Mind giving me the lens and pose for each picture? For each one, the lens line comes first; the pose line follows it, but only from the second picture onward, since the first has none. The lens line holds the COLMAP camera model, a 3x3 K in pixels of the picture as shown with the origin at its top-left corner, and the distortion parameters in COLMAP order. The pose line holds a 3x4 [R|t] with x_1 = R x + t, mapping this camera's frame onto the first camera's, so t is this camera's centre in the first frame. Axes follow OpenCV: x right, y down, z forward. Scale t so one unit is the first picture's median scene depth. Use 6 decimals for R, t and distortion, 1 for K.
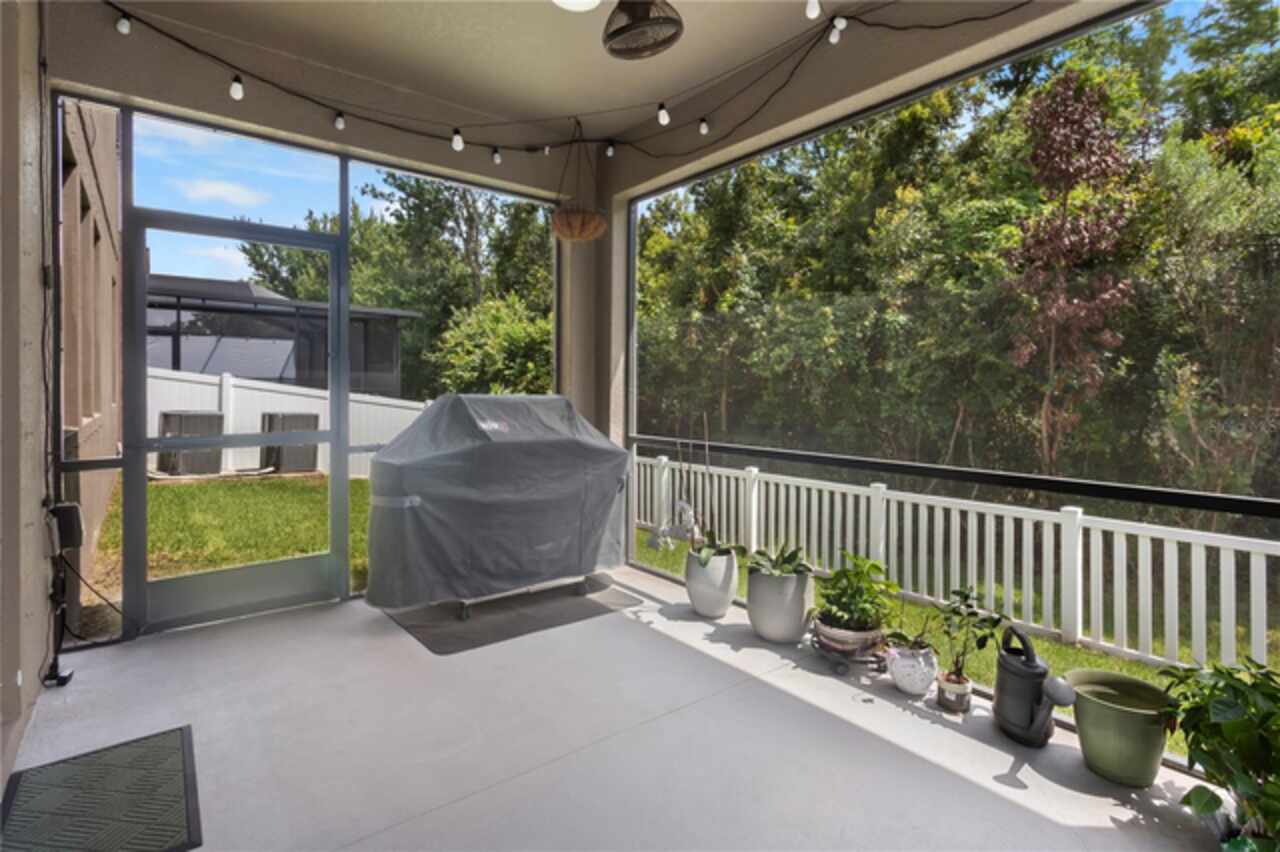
lens RADIAL K [[623.1, 0, 635.1], [0, 623.1, 392.4], [0, 0, 1]] dist [0.004864, 0.001593]
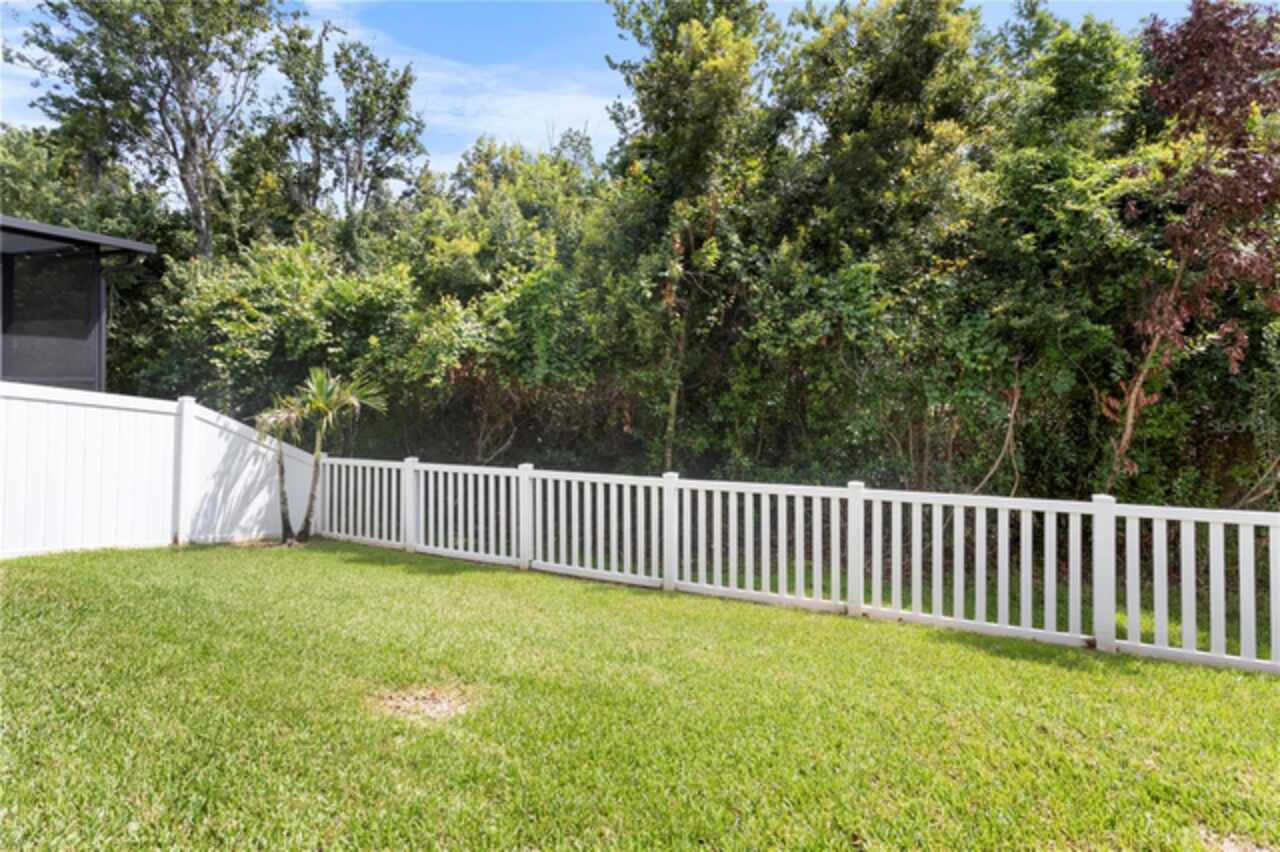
lens RADIAL K [[623.1, 0, 669.5], [0, 623.1, 376.5], [0, 0, 1]] dist [0.004864, 0.001593]
pose [[0.896147, -0.008246, 0.443680, -0.173399], [0.015478, 0.999800, -0.012680, 0.006615], [-0.443486, 0.018231, 0.896096, 0.277974]]
